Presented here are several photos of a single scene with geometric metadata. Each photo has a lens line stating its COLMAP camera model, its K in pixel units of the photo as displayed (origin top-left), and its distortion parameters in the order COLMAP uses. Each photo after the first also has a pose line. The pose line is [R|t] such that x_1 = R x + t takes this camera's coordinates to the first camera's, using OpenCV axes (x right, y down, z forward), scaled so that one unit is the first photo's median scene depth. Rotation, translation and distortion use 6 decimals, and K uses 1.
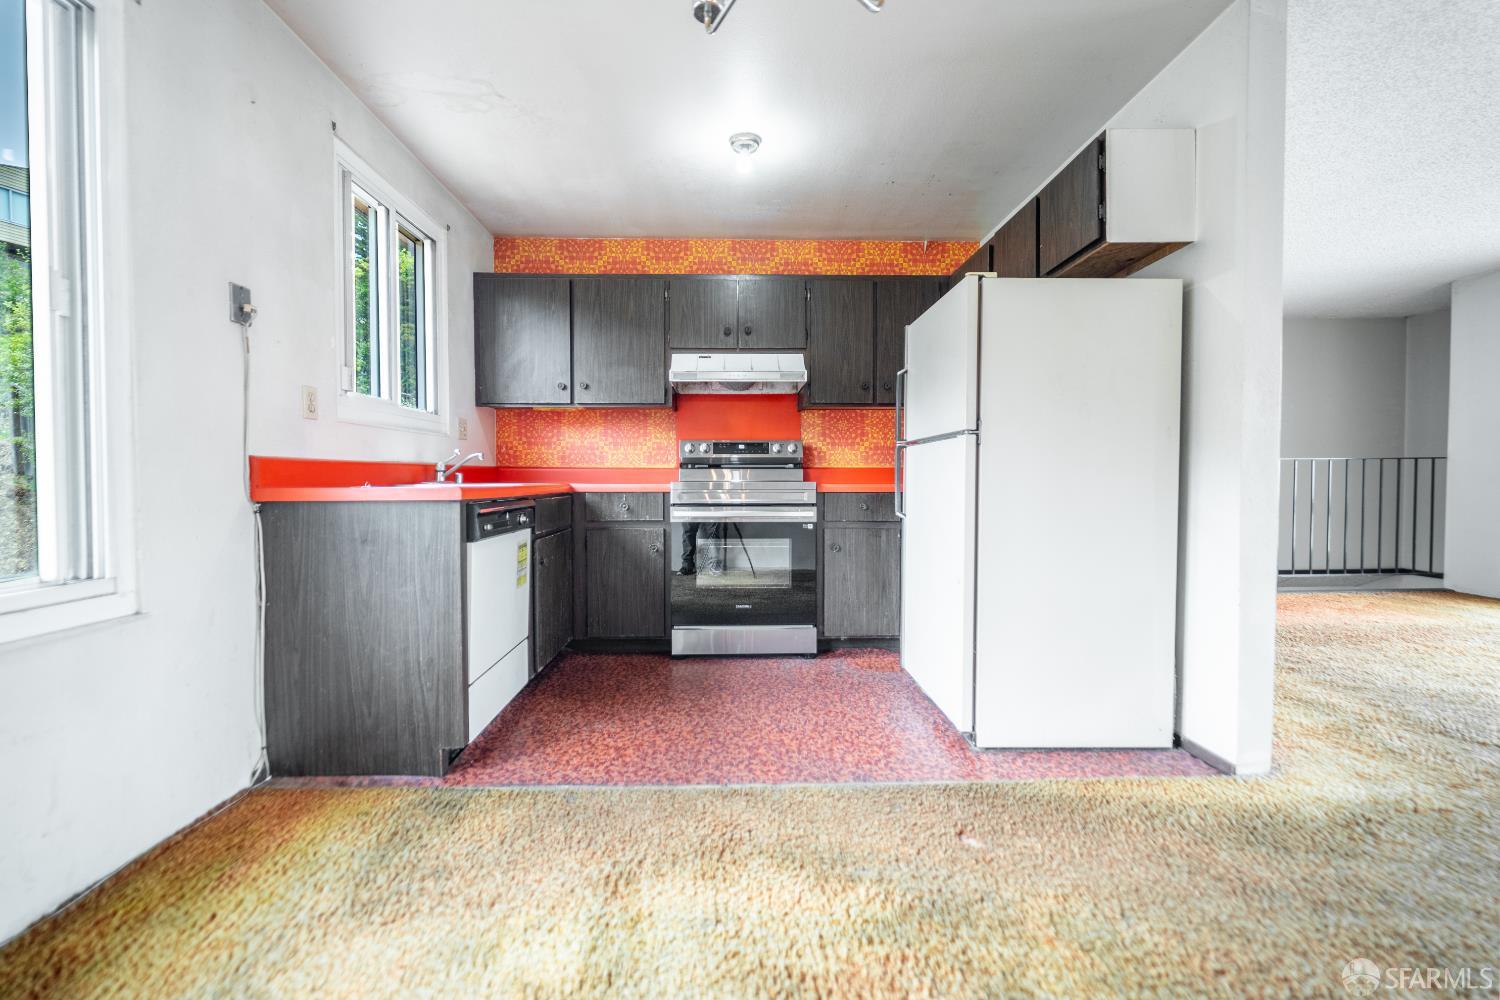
lens RADIAL K [[606.3, 0, 741.6], [0, 606.3, 494.5], [0, 0, 1]] dist [0.002771, -0.002642]
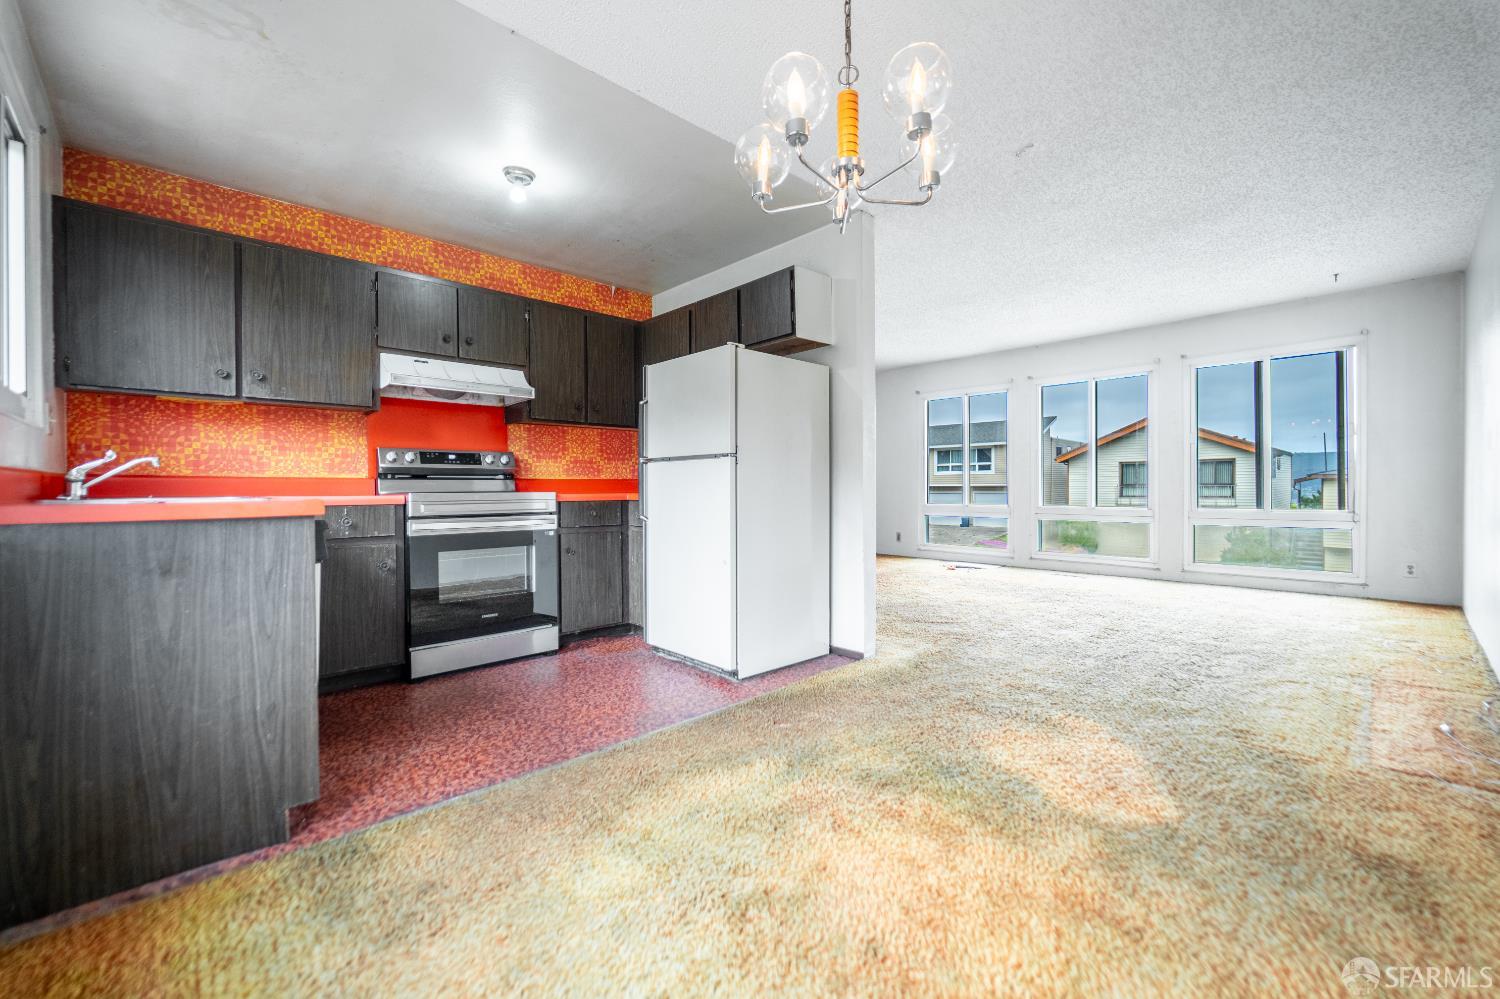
lens RADIAL K [[606.3, 0, 748.1], [0, 606.3, 495.7], [0, 0, 1]] dist [0.002771, -0.002642]
pose [[0.741595, -0.011843, 0.670744, -0.483854], [0.022202, 0.999730, -0.006895, 0.001050], [-0.670481, 0.020005, 0.741657, -0.059857]]
